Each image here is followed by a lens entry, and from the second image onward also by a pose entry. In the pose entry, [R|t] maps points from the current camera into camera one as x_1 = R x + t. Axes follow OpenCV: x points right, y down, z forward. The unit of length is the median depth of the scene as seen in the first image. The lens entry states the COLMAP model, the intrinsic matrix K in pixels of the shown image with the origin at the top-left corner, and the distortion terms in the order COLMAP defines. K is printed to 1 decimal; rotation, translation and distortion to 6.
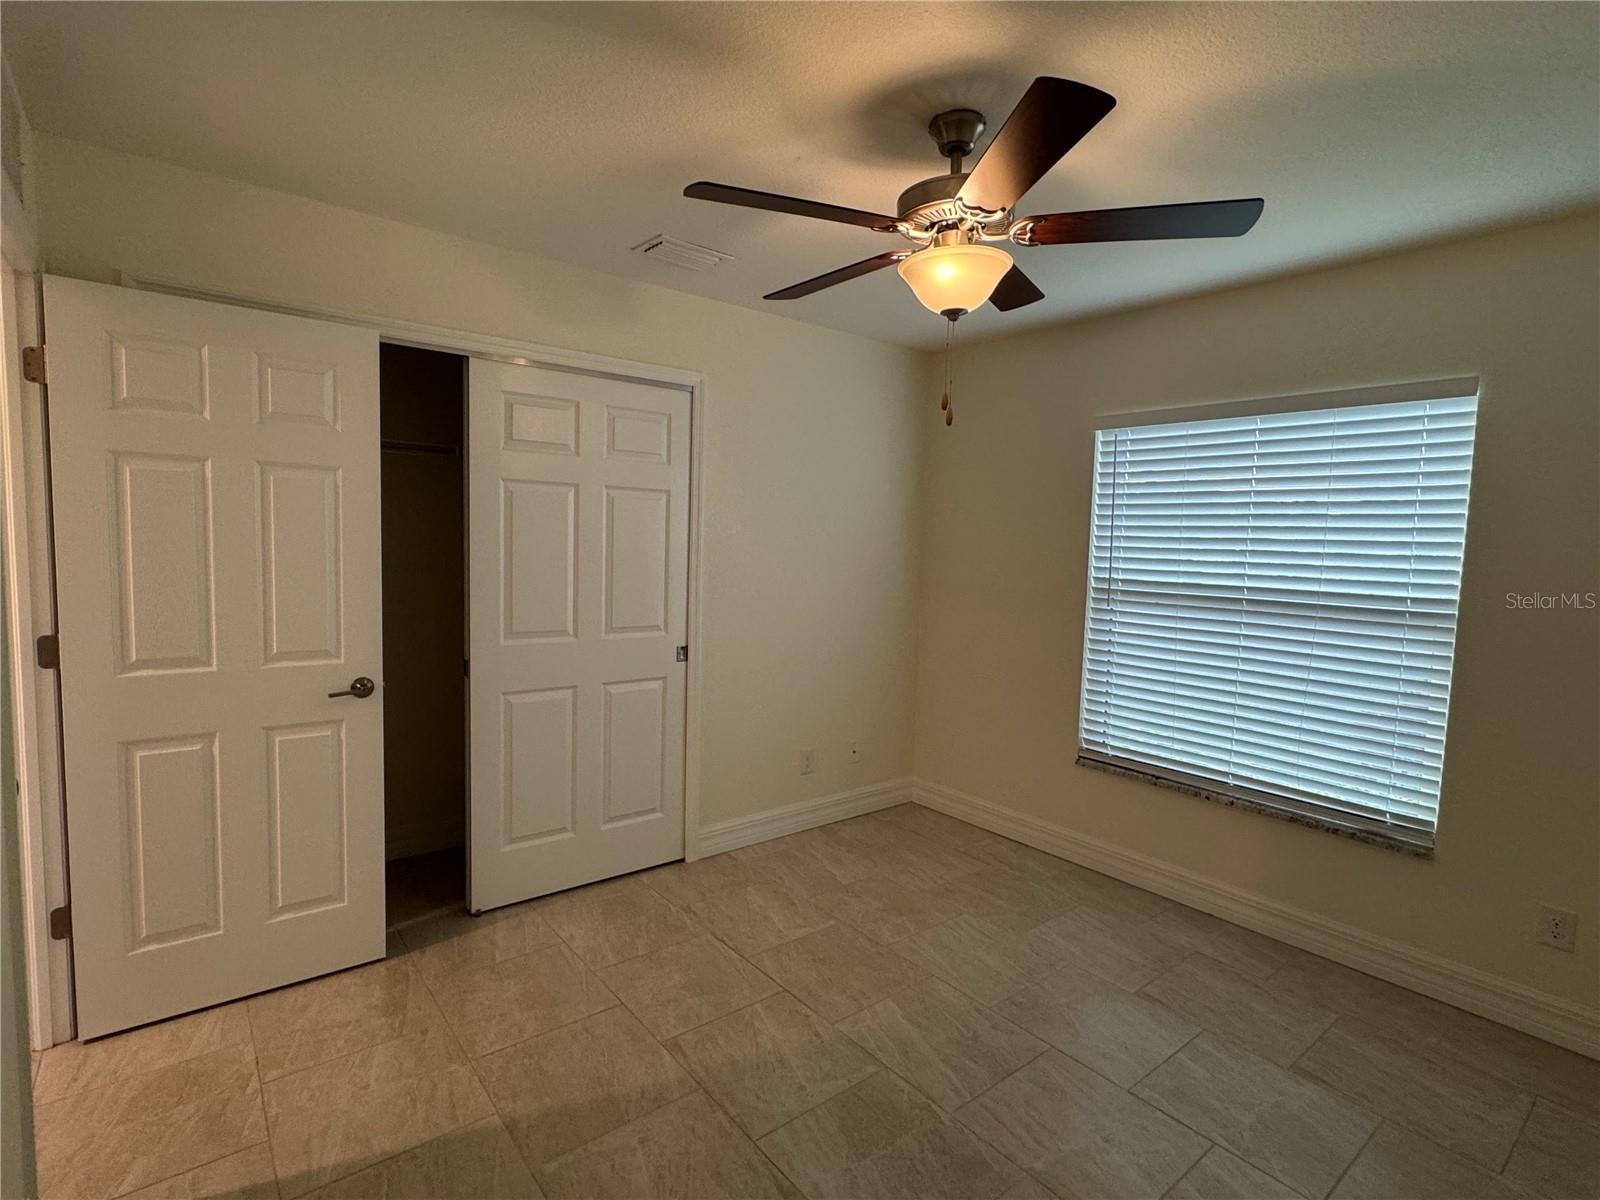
lens RADIAL K [[778.4, 0, 796.9], [0, 778.4, 608.9], [0, 0, 1]] dist [0.001193, -0.002297]
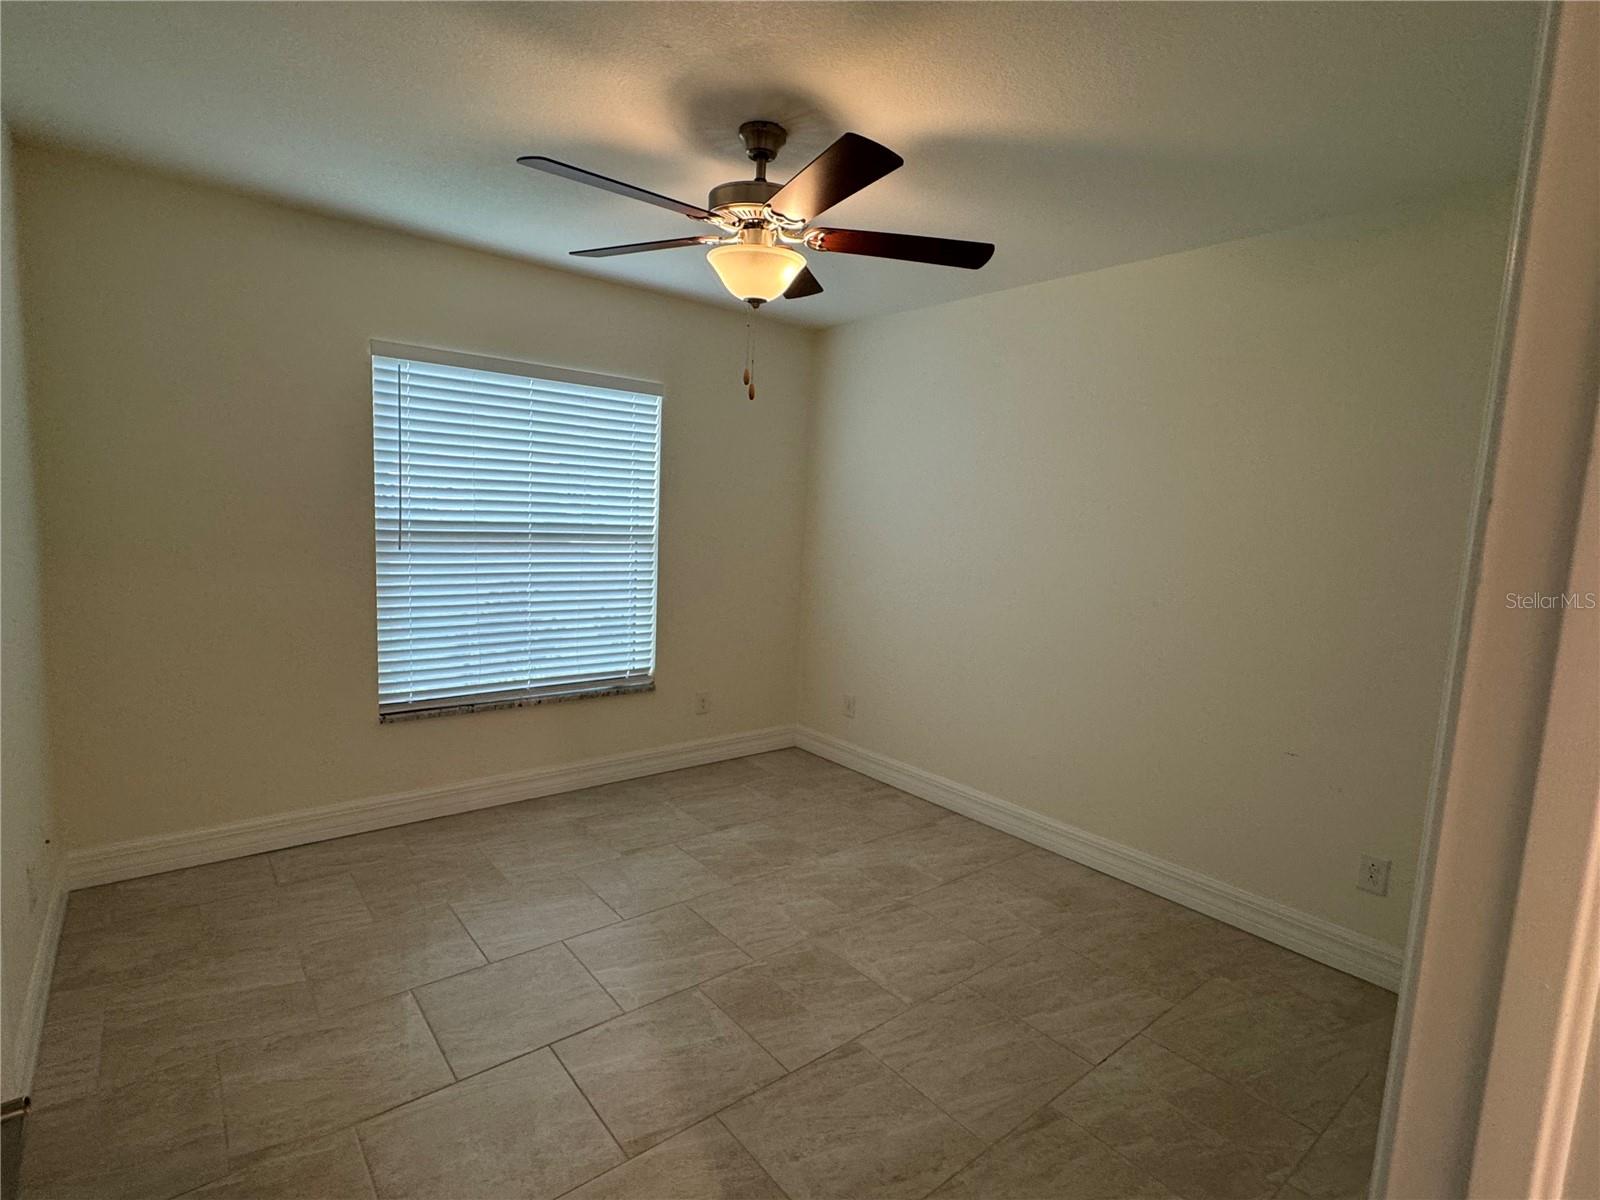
lens RADIAL K [[778.4, 0, 793.3], [0, 778.4, 612.1], [0, 0, 1]] dist [0.001193, -0.002297]
pose [[0.006789, -0.166023, 0.986099, -0.664010], [0.043874, 0.985221, 0.165573, -0.078392], [-0.999014, 0.042140, 0.013973, 0.628394]]
